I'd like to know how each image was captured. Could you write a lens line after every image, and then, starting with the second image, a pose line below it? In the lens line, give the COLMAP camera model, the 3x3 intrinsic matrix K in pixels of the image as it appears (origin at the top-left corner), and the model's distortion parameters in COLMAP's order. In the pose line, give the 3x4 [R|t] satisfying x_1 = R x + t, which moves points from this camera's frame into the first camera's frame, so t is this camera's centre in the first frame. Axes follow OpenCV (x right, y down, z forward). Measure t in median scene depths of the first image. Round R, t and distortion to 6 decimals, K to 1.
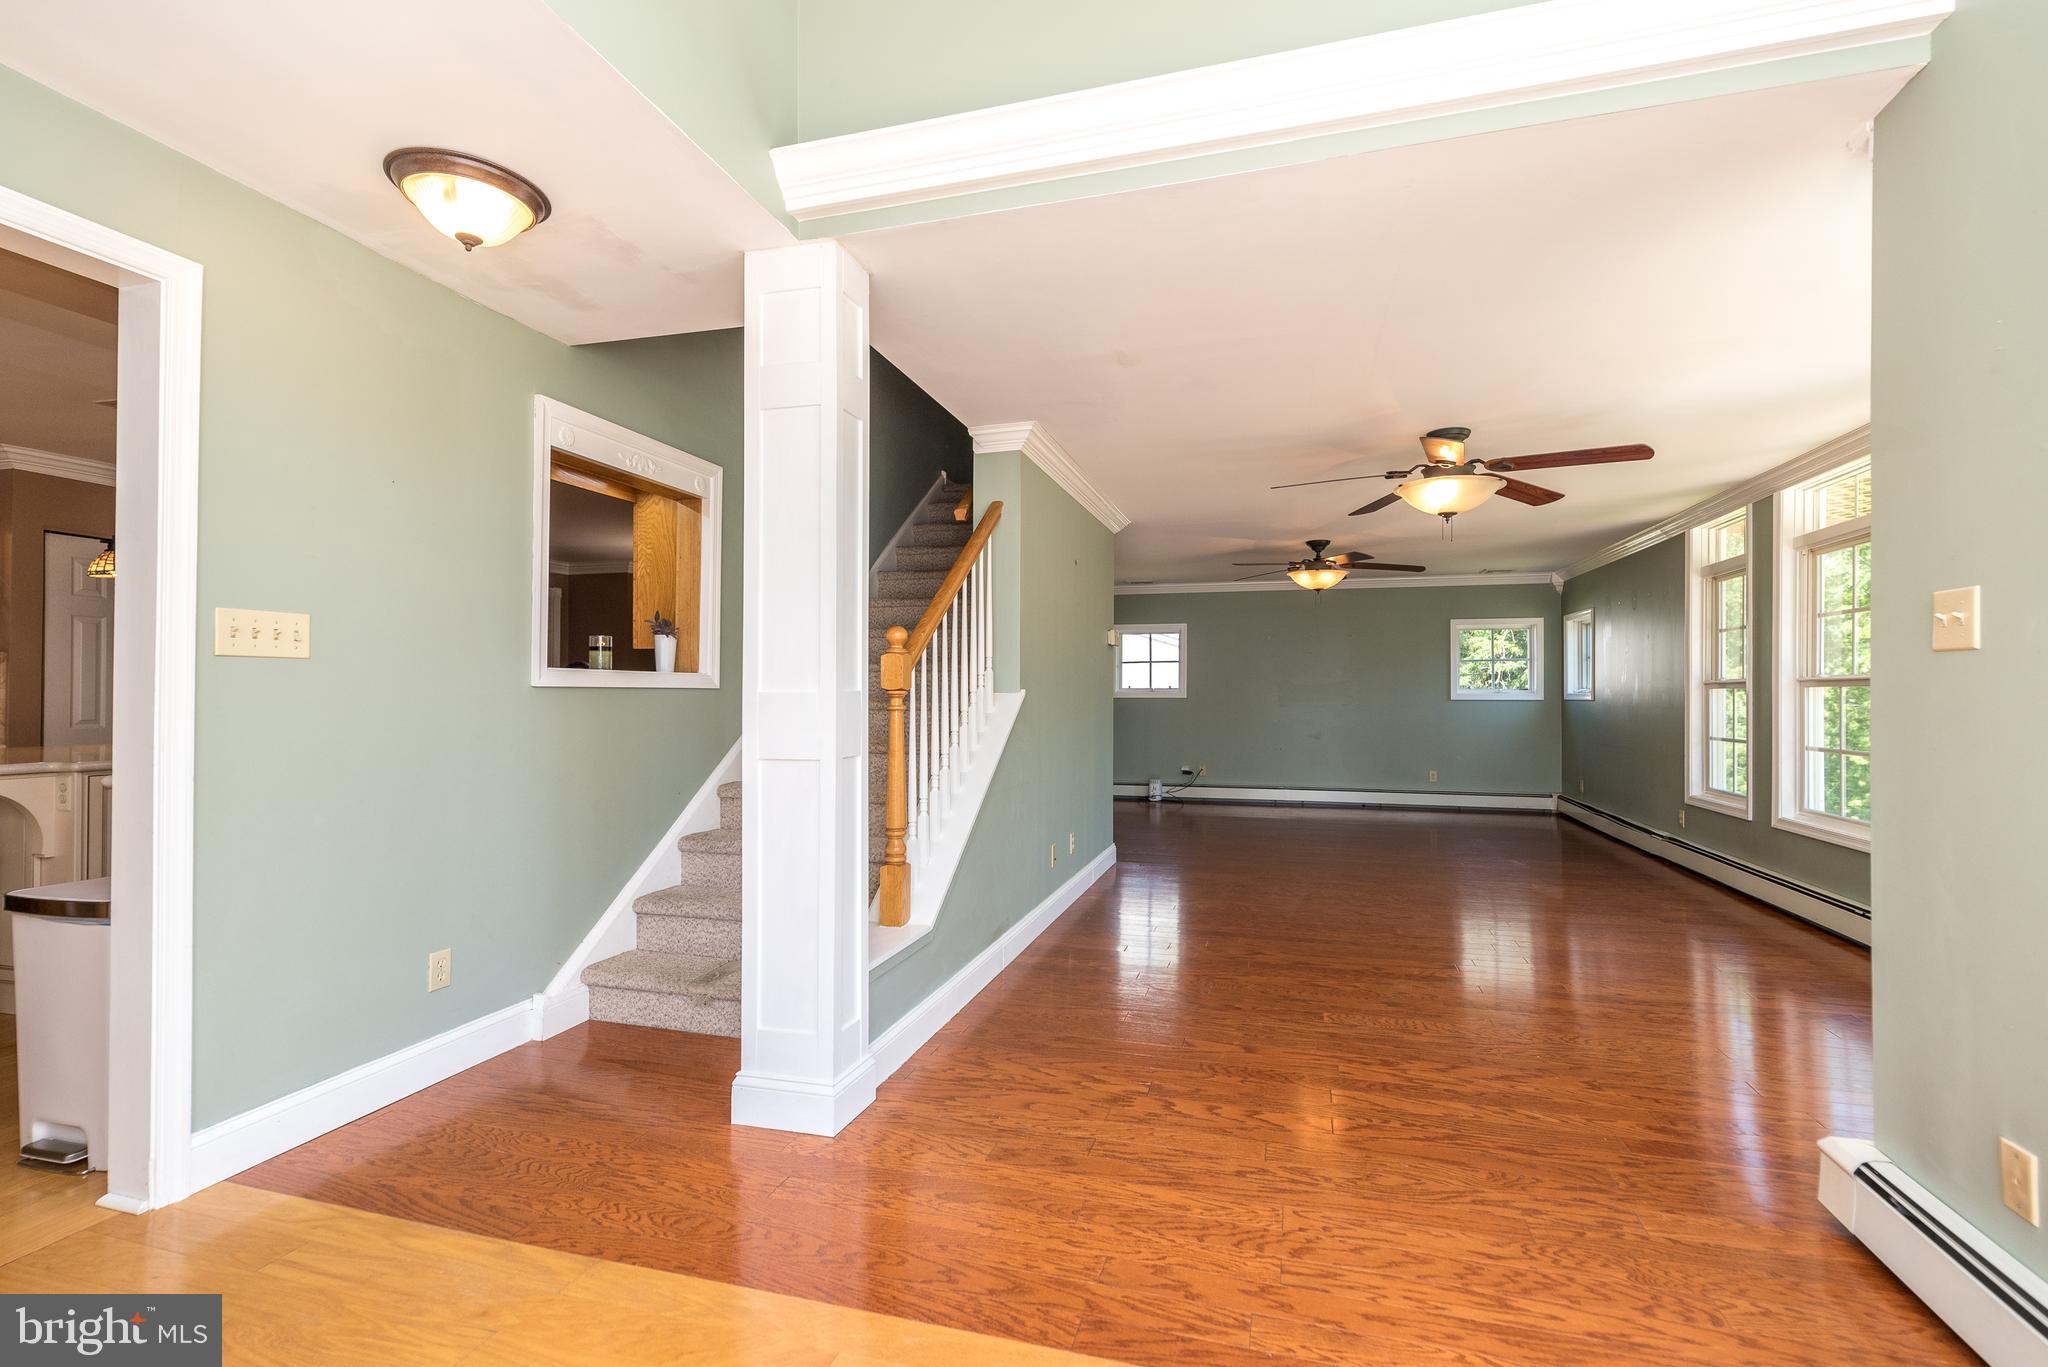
lens RADIAL K [[892.6, 0, 1041.7], [0, 892.6, 692.9], [0, 0, 1]] dist [0.008558, -0.000347]
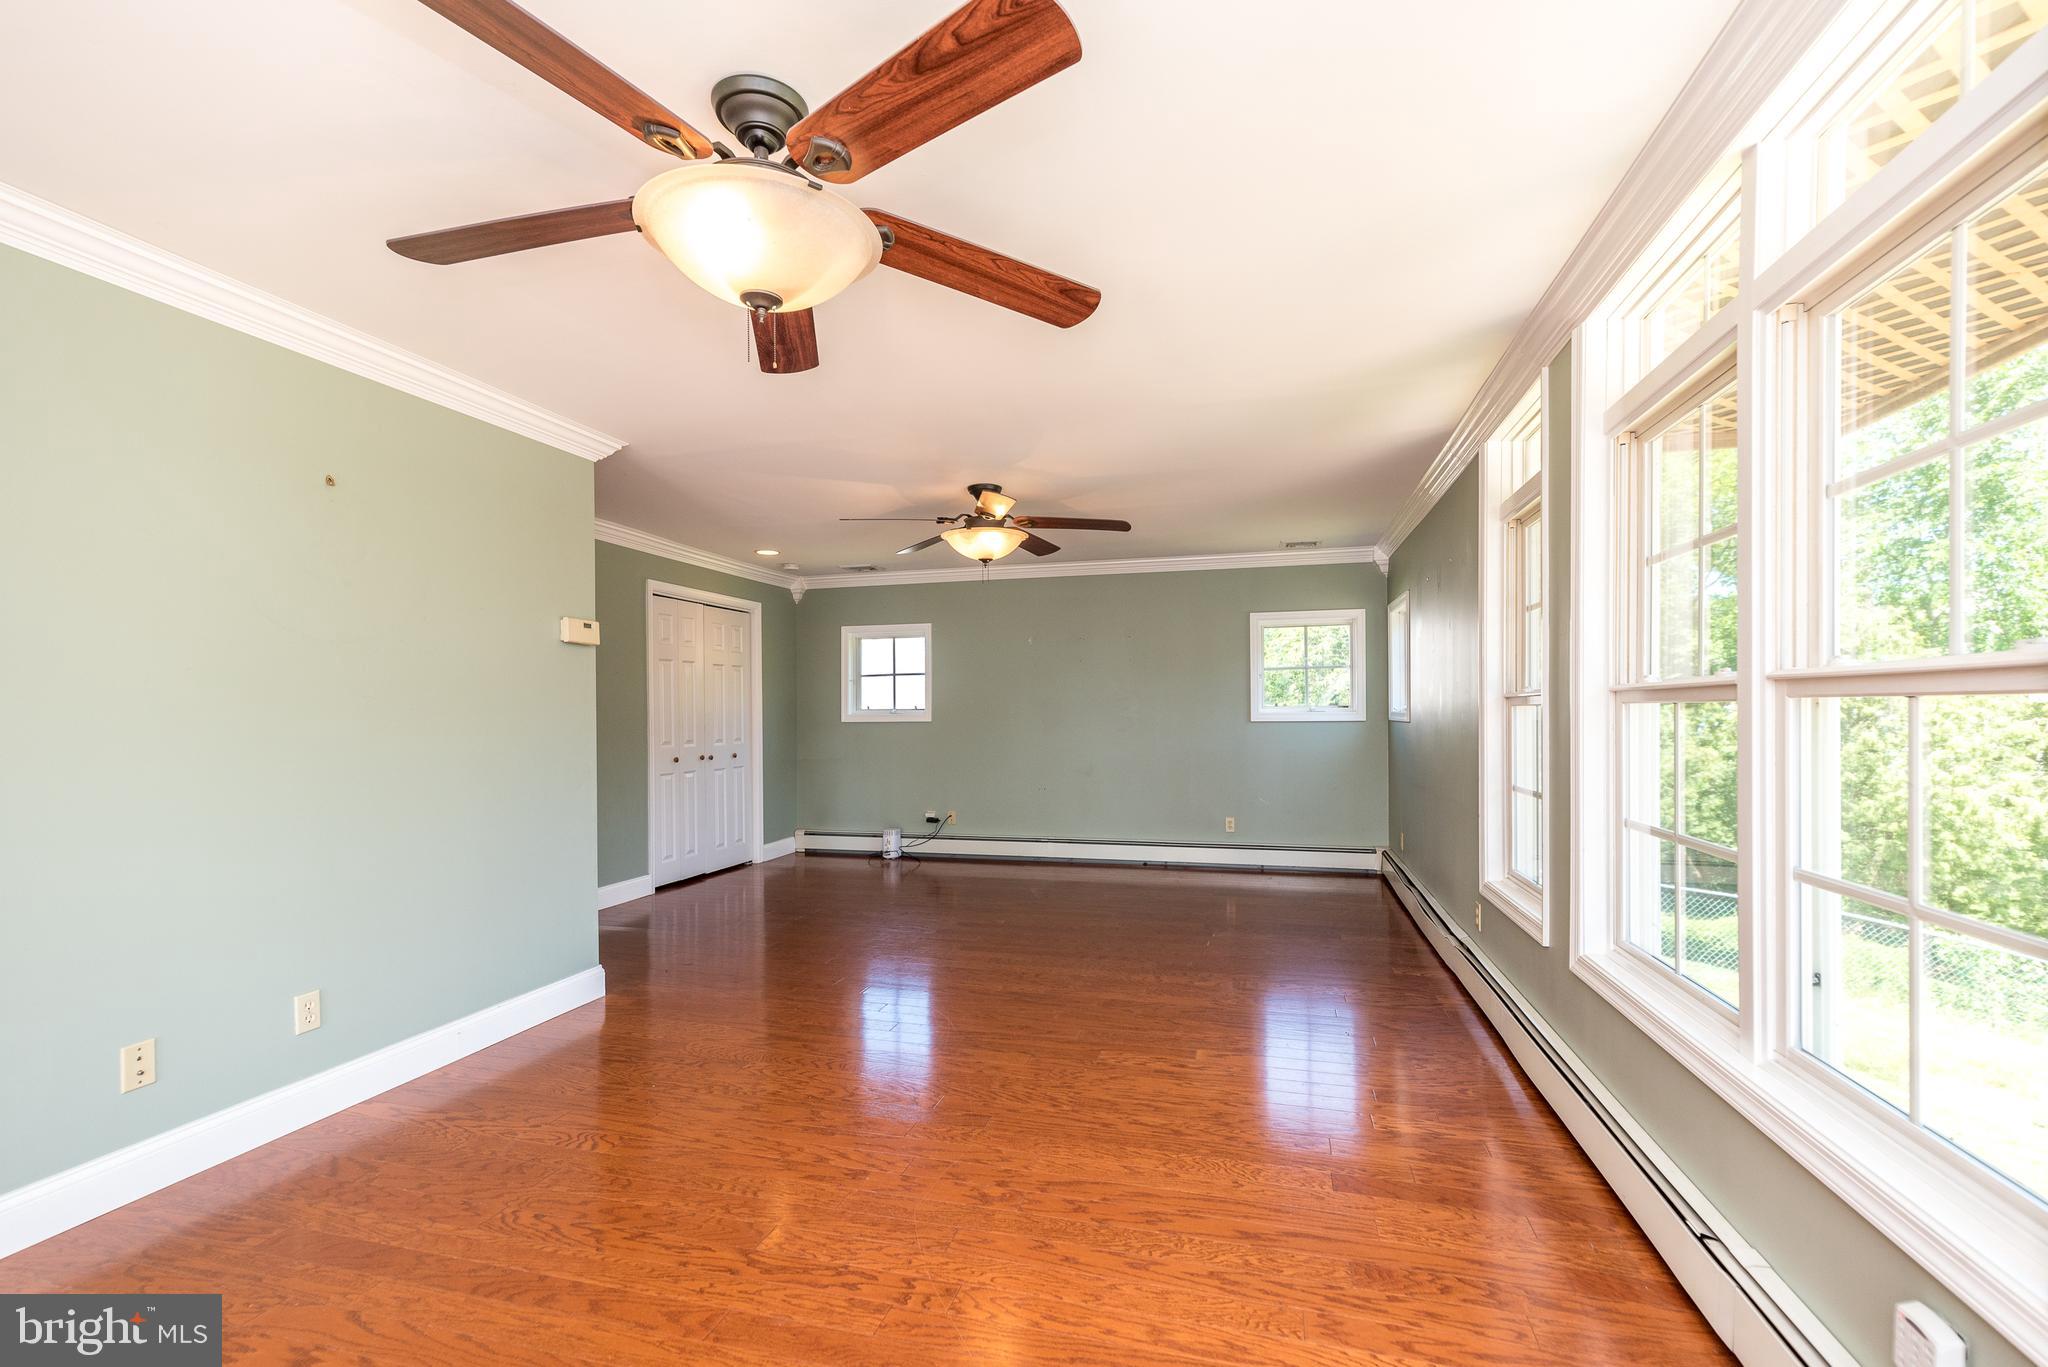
lens RADIAL K [[892.6, 0, 1002.2], [0, 892.6, 720.5], [0, 0, 1]] dist [0.008558, -0.000347]
pose [[0.999931, -0.011436, -0.002623, 0.840352], [0.011459, 0.999893, 0.009094, -0.009981], [0.002519, -0.009123, 0.999955, 0.863825]]
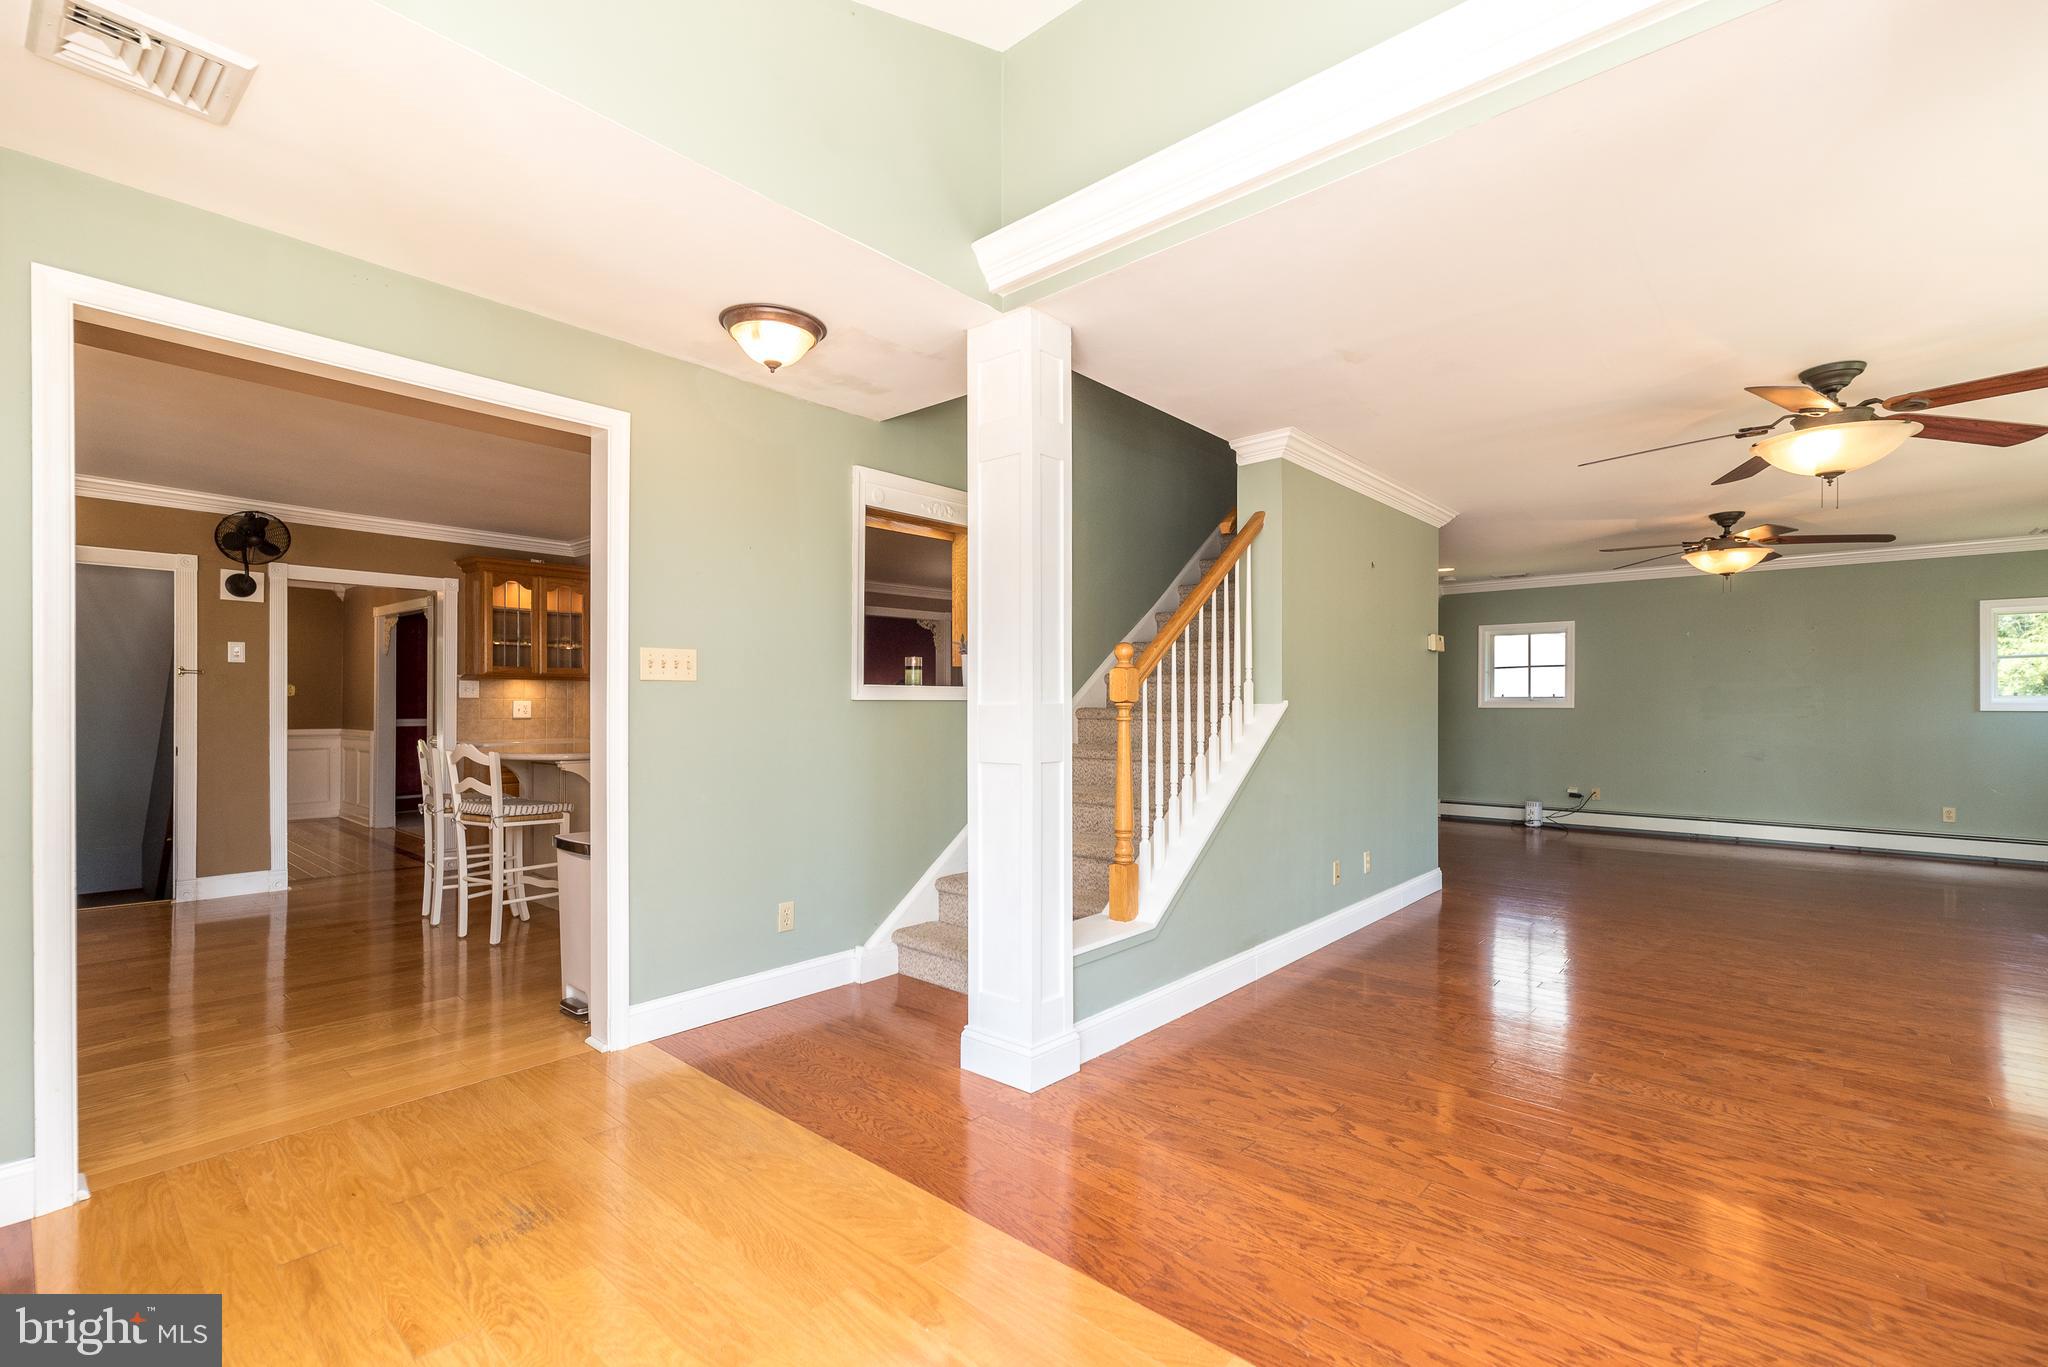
lens RADIAL K [[892.6, 0, 1004.3], [0, 892.6, 709.8], [0, 0, 1]] dist [0.008558, -0.000347]
pose [[0.898189, 0.001552, -0.439607, 0.216230], [0.001457, 0.999978, 0.006508, -0.001355], [0.439607, -0.006486, 0.898167, -0.034849]]
